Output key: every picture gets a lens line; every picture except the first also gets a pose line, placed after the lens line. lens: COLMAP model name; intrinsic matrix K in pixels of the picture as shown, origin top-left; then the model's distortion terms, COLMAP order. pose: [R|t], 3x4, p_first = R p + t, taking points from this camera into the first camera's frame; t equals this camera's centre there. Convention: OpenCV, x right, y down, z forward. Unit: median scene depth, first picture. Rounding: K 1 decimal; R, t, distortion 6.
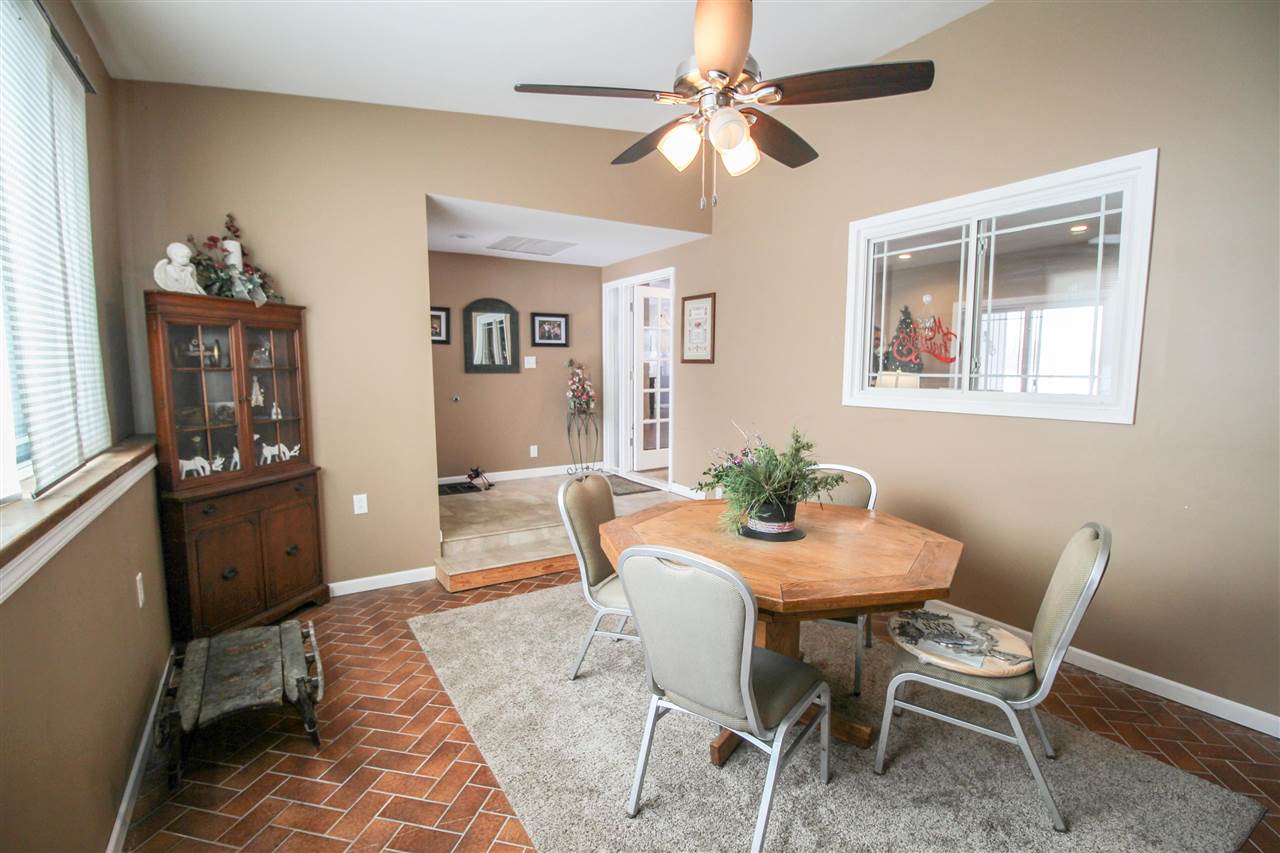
lens RADIAL K [[615.3, 0, 640.0], [0, 615.3, 426.5], [0, 0, 1]] dist [-0.002282, -0.000393]
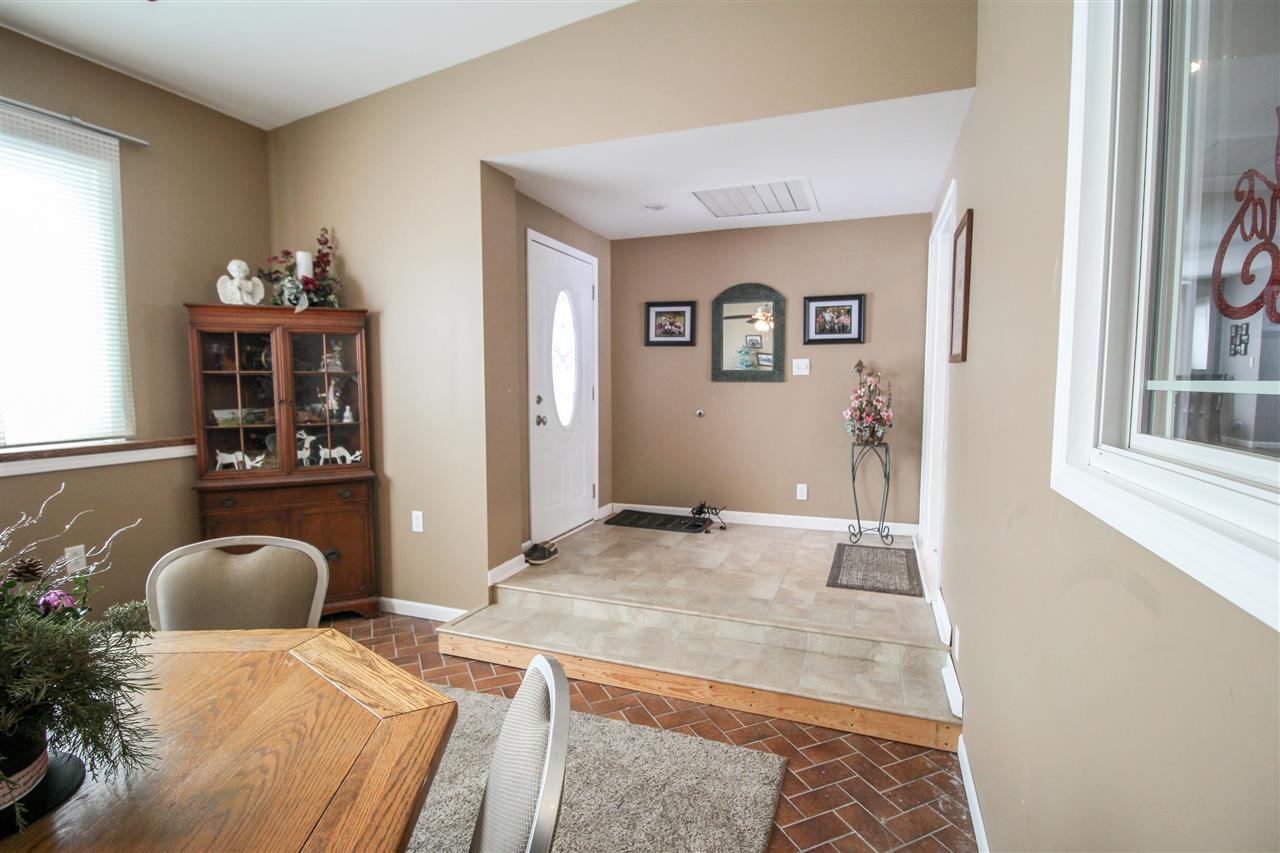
lens RADIAL K [[615.3, 0, 640.0], [0, 615.3, 426.5], [0, 0, 1]] dist [-0.002282, -0.000393]
pose [[0.607075, 0.061258, -0.792280, 0.357743], [-0.077243, 0.996852, 0.017888, -0.043525], [0.790882, 0.050339, 0.609895, 0.542398]]
